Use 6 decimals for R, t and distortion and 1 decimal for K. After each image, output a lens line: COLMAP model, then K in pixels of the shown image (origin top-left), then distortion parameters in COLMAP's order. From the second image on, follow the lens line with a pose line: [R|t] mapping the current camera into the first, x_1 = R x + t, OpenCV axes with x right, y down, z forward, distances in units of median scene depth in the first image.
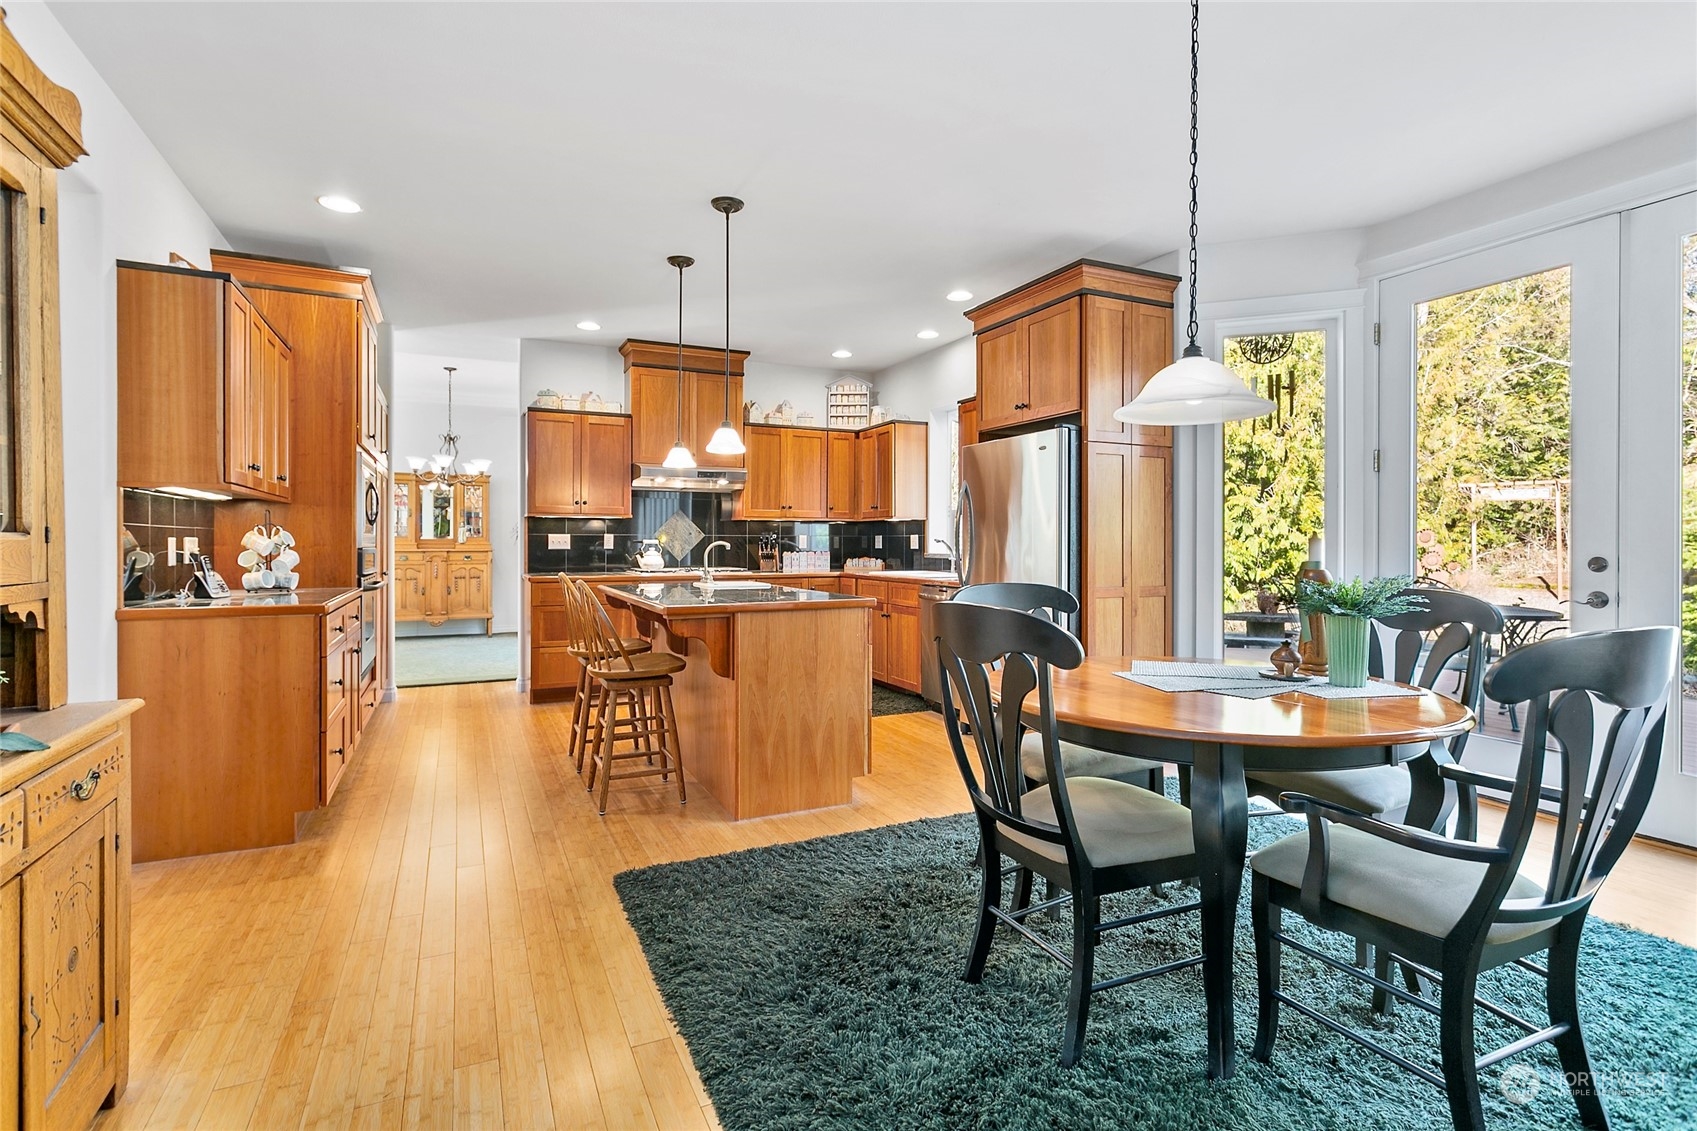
lens RADIAL K [[794.5, 0, 843.4], [0, 794.5, 542.7], [0, 0, 1]] dist [0.001349, 0.000683]
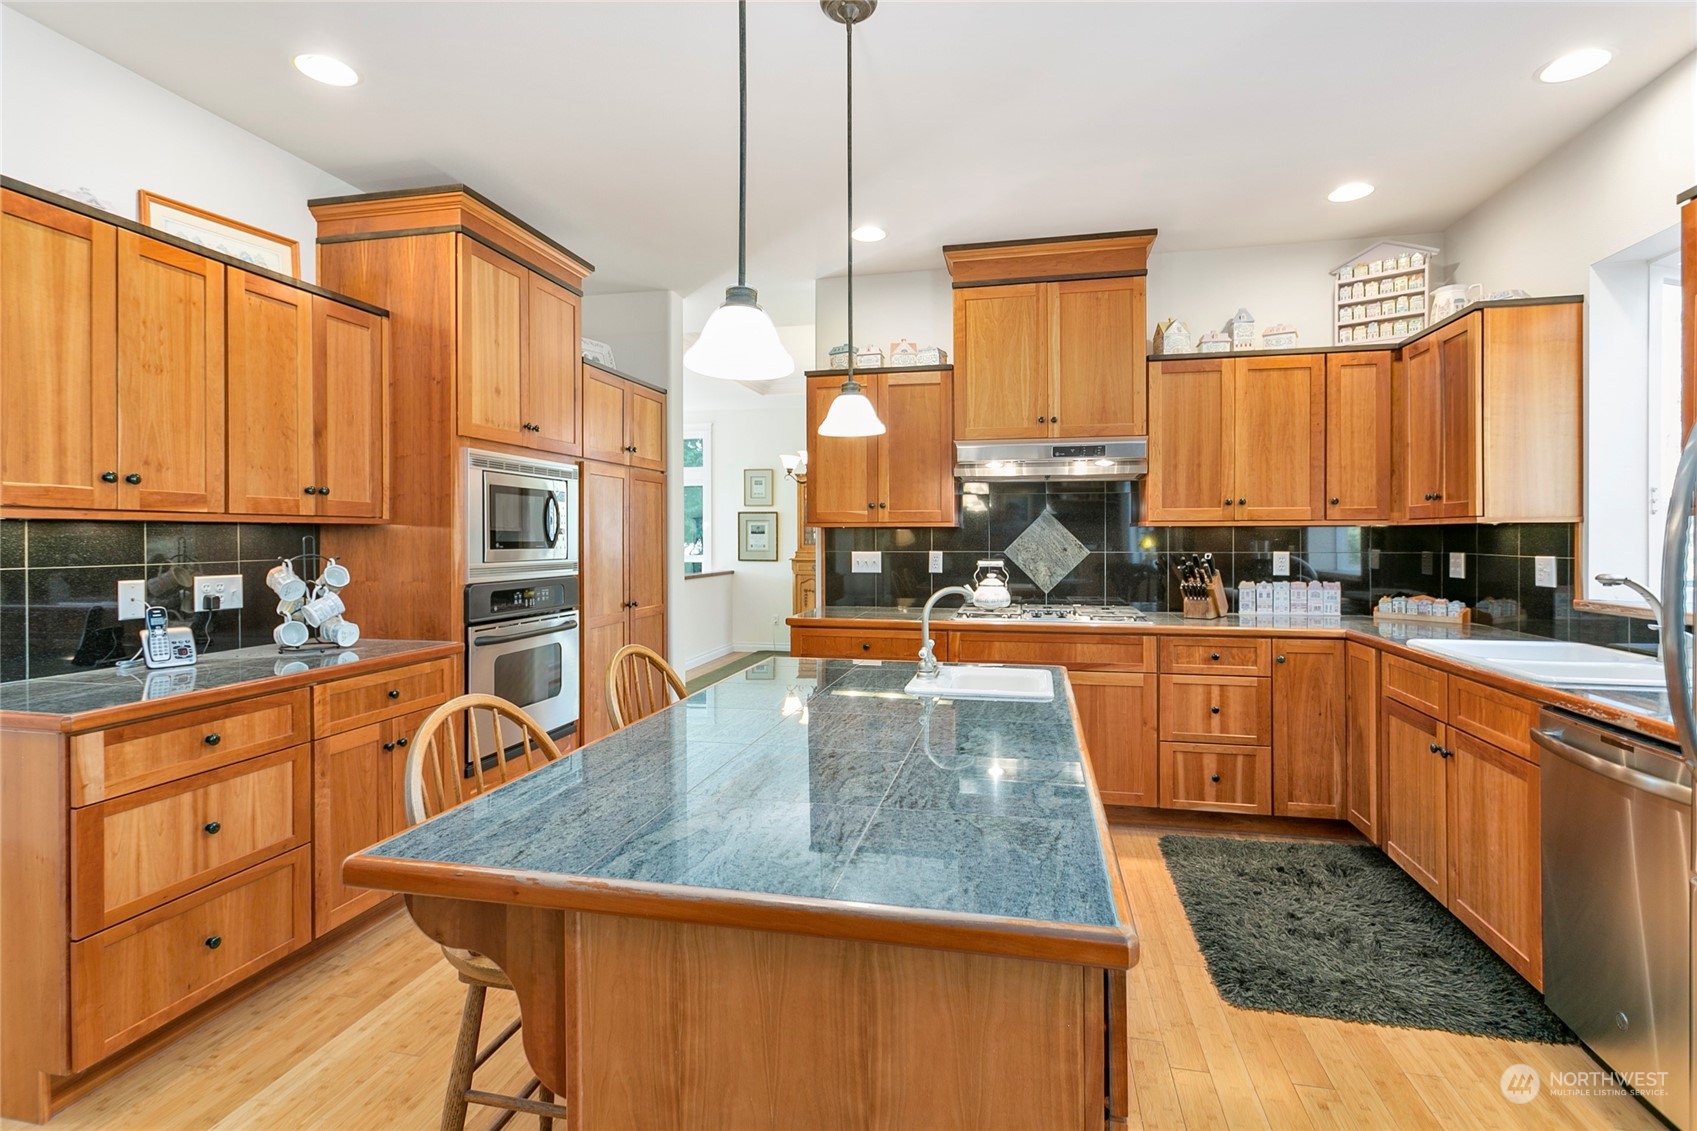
lens RADIAL K [[811.3, 0, 848.7], [0, 811.3, 533.8], [0, 0, 1]] dist [0.001894, 0.000279]
pose [[0.788415, -0.004672, -0.615126, 0.064373], [0.003104, 0.999989, -0.003617, -0.022889], [0.615136, 0.000943, 0.788421, 0.417150]]
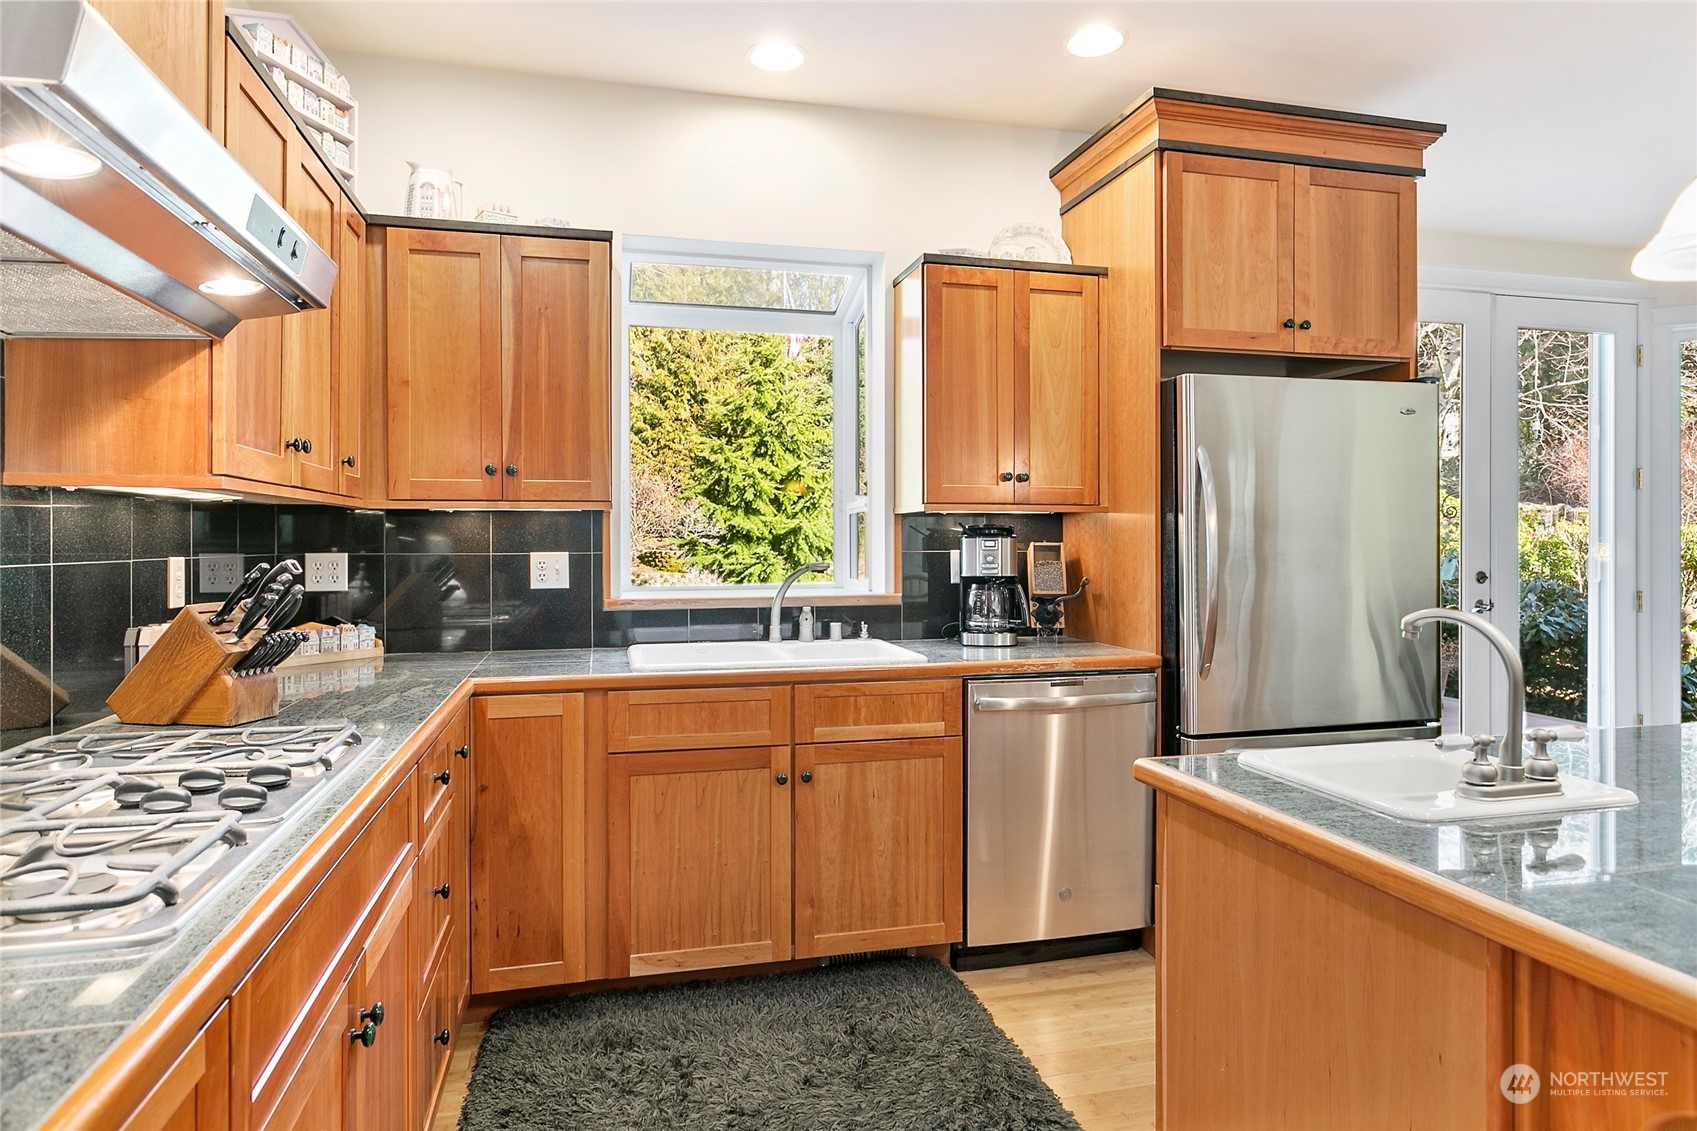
lens RADIAL K [[979.4, 0, 847.6], [0, 979.4, 542.1], [0, 0, 1]] dist [-0.006167, 0.002350]
pose [[0.194690, -0.004396, 0.980855, -0.348792], [0.001052, 0.999990, 0.004273, -0.016846], [-0.980864, 0.000200, 0.194692, 0.811950]]
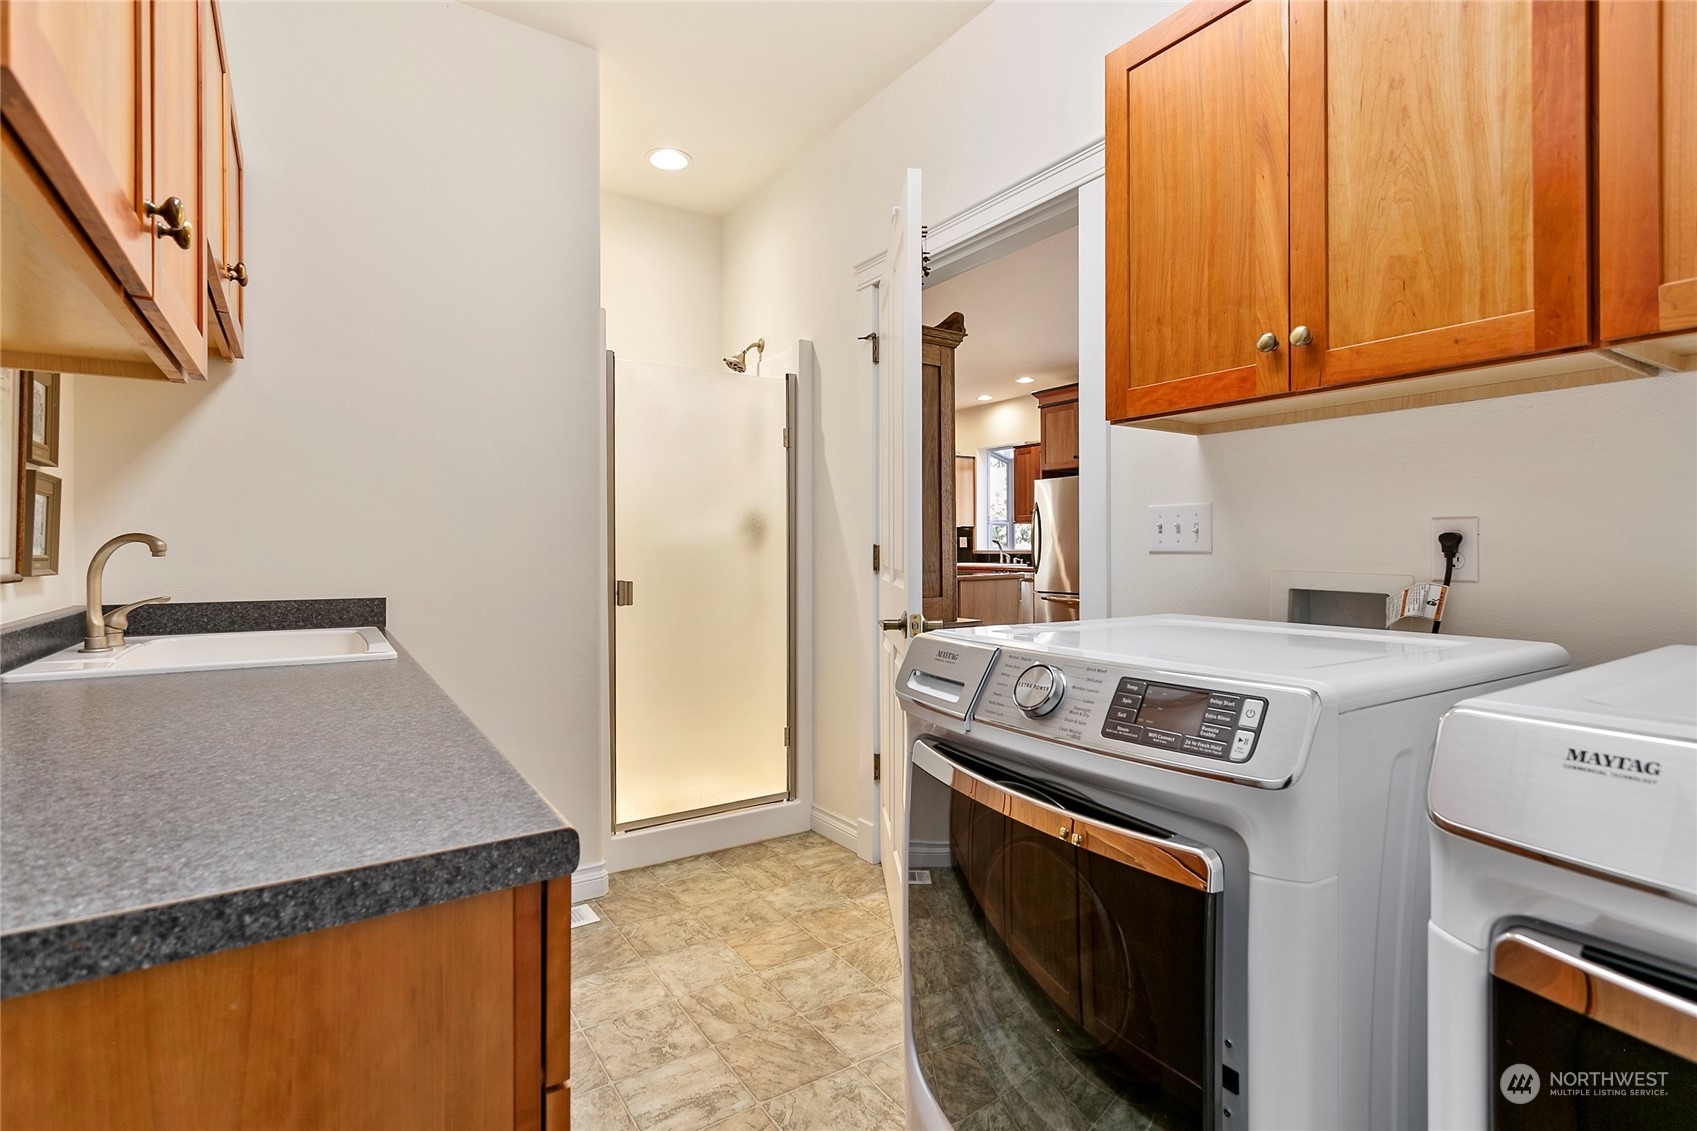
lens RADIAL K [[794.5, 0, 843.4], [0, 794.5, 542.7], [0, 0, 1]] dist [0.001349, 0.000683]
pose [[0.990524, -0.006842, 0.137170, -0.323164], [0.007900, 0.999943, -0.007171, 0.007202], [-0.137113, 0.008186, 0.990522, -0.363056]]
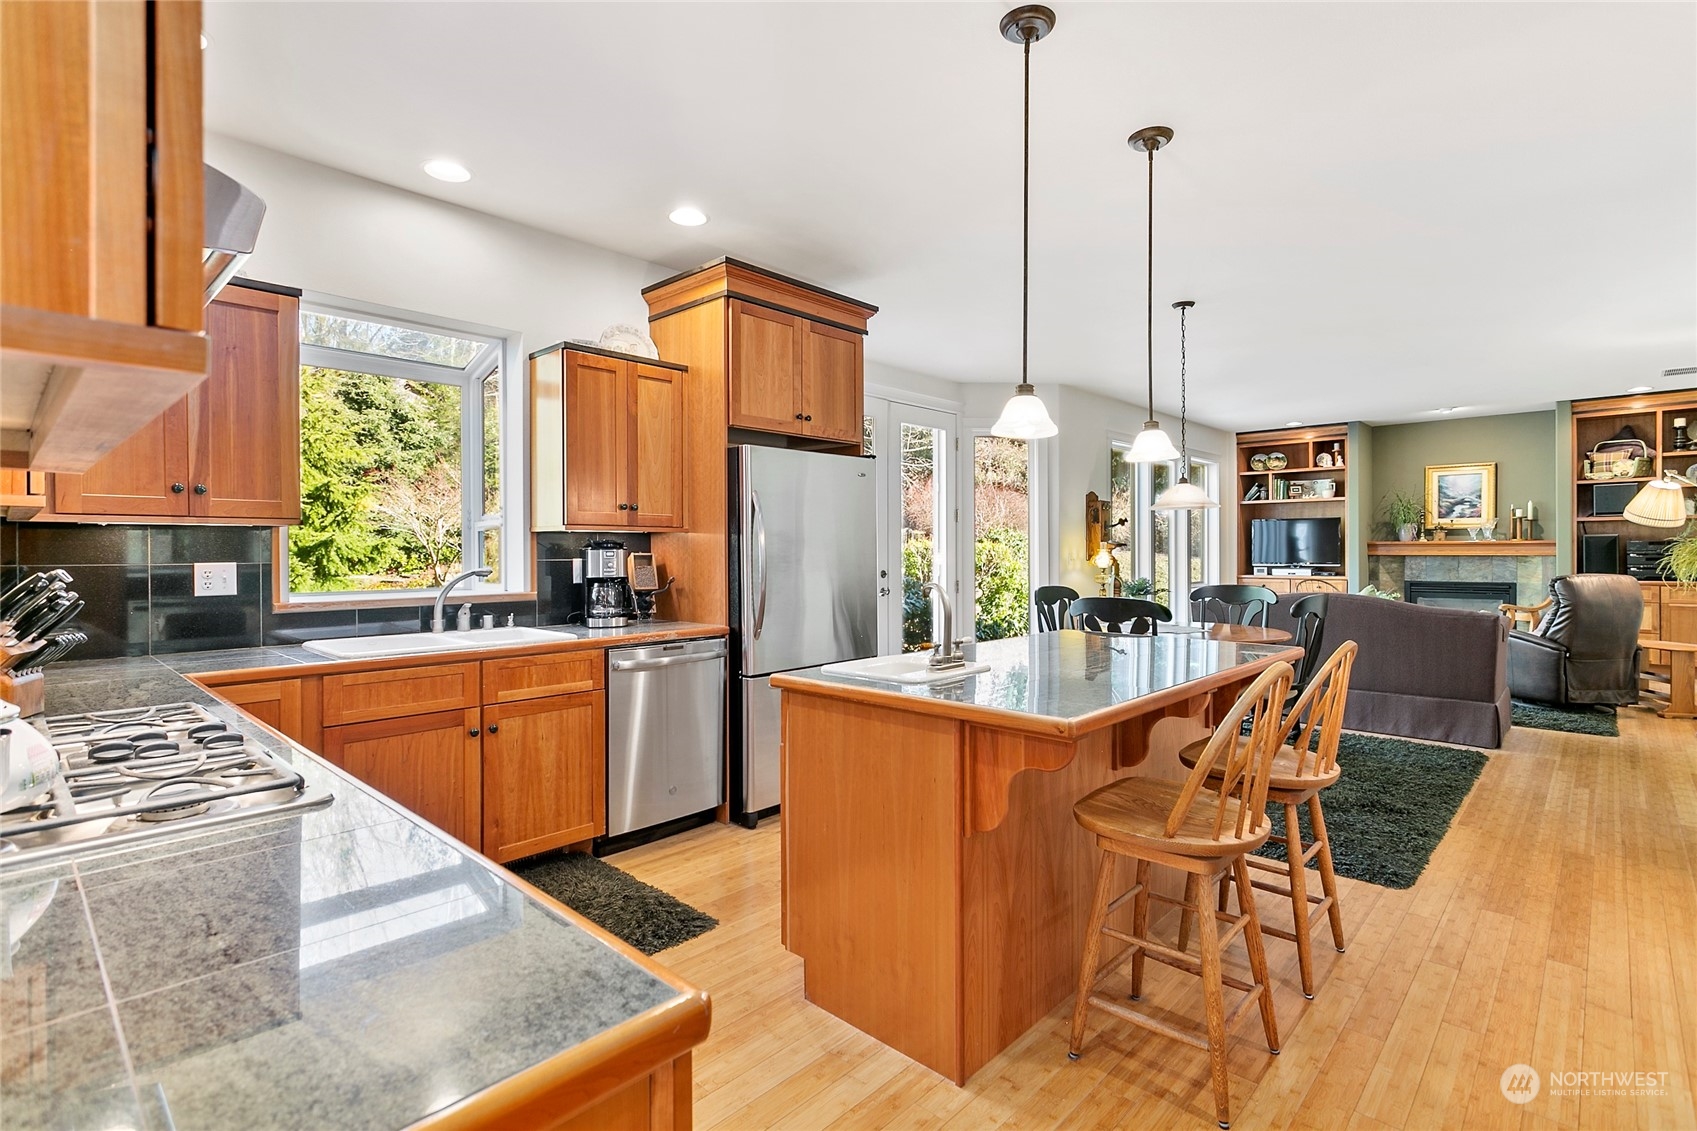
lens RADIAL K [[808.0, 0, 847.2], [0, 808.0, 553.4], [0, 0, 1]] dist [0.002419, 0.000429]
pose [[-0.362567, -0.004070, 0.931949, -0.441976], [0.001134, 0.999988, 0.004808, -0.016766], [-0.931957, 0.002801, -0.362558, 0.887862]]
